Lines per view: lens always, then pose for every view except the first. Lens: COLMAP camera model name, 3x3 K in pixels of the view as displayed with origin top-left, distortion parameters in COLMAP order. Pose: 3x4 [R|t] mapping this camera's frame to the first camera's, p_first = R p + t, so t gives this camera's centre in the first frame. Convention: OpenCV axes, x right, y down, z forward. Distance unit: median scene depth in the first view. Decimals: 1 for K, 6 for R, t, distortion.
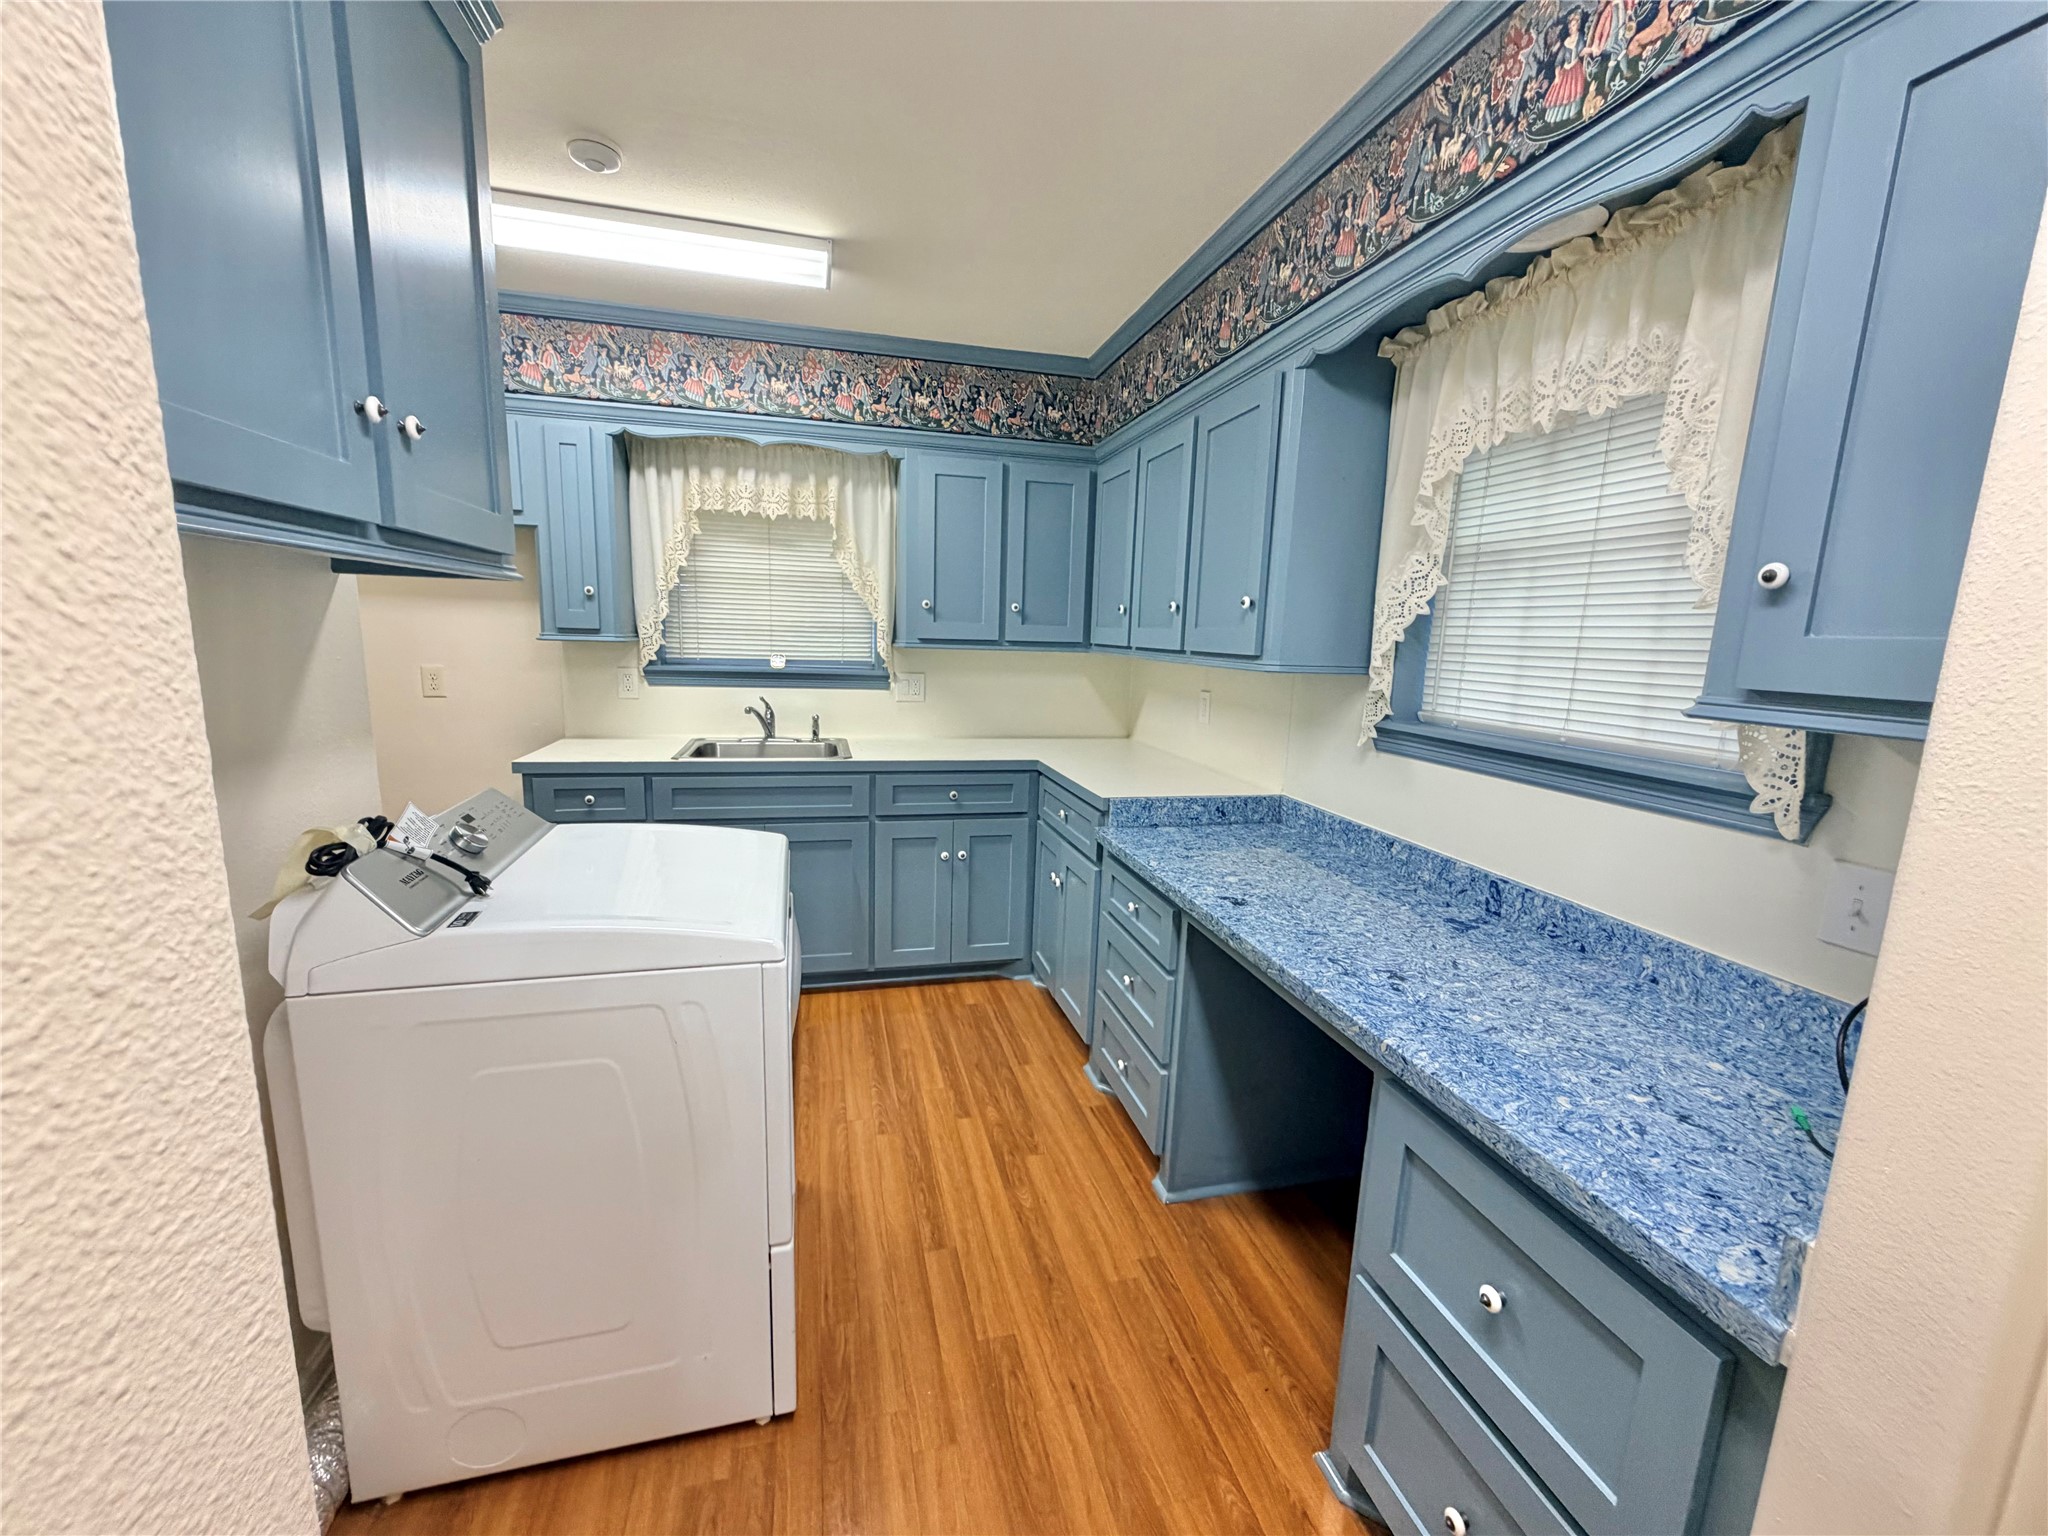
lens RADIAL K [[816.7, 0, 1017.8], [0, 816.7, 768.0], [0, 0, 1]] dist [0.002399, 0.000093]
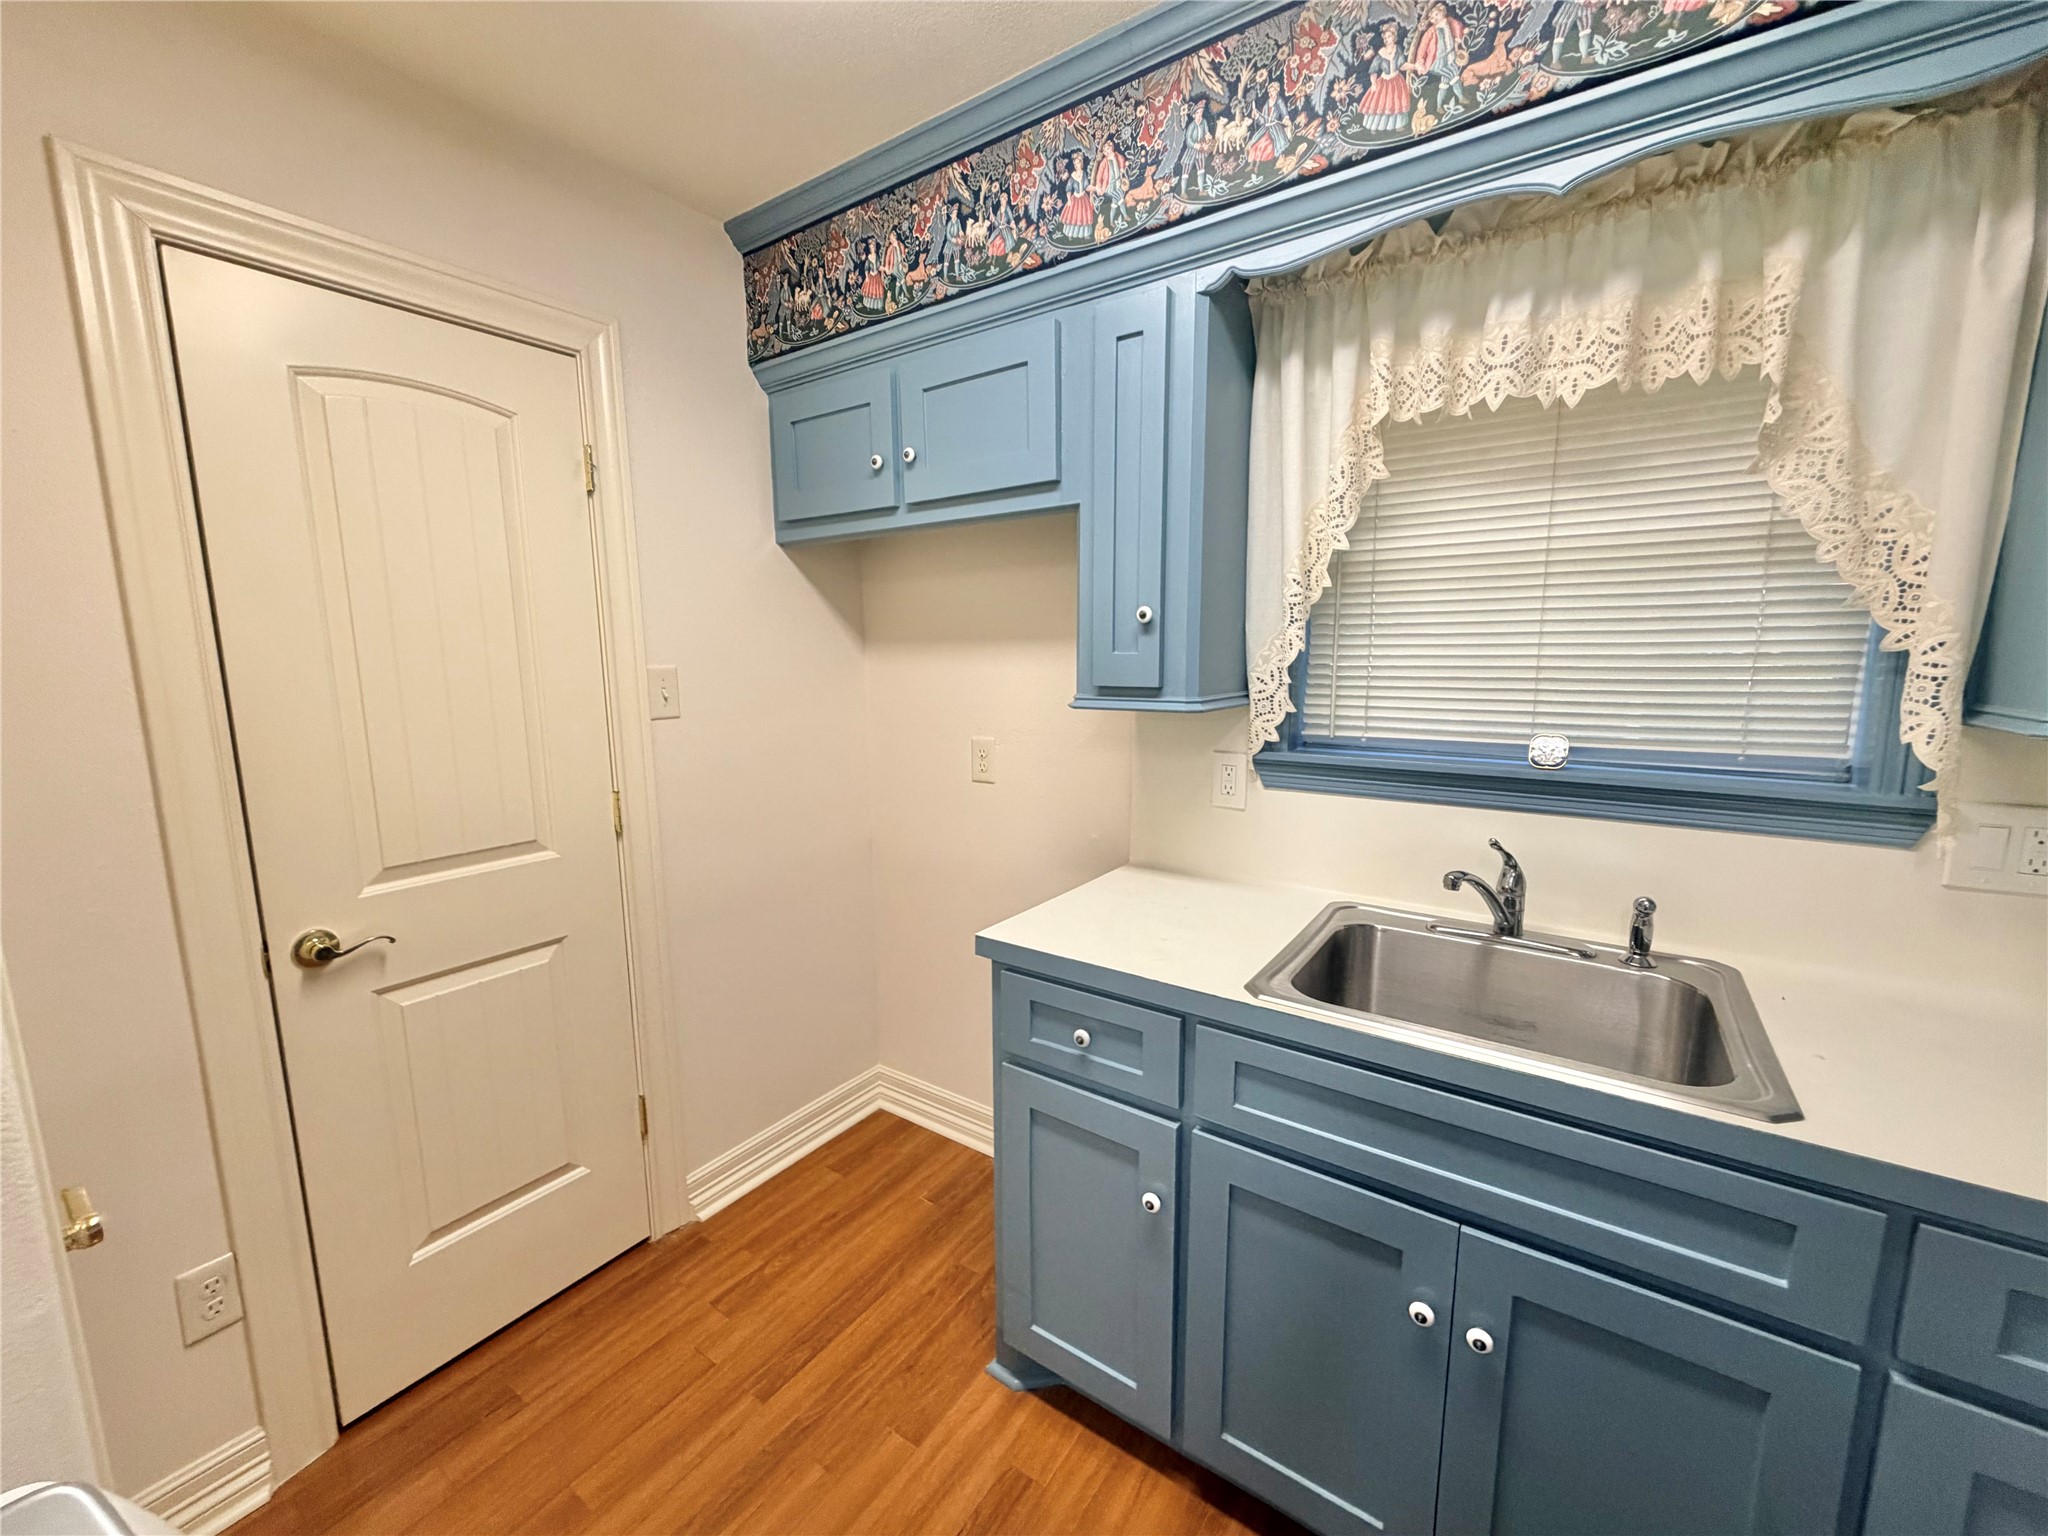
lens RADIAL K [[816.7, 0, 1017.8], [0, 816.7, 768.0], [0, 0, 1]] dist [0.002399, 0.000093]
pose [[0.657316, 0.071249, -0.750240, -0.166161], [-0.096176, 0.995311, 0.010259, -0.107039], [0.747453, 0.065412, 0.661086, 0.548208]]
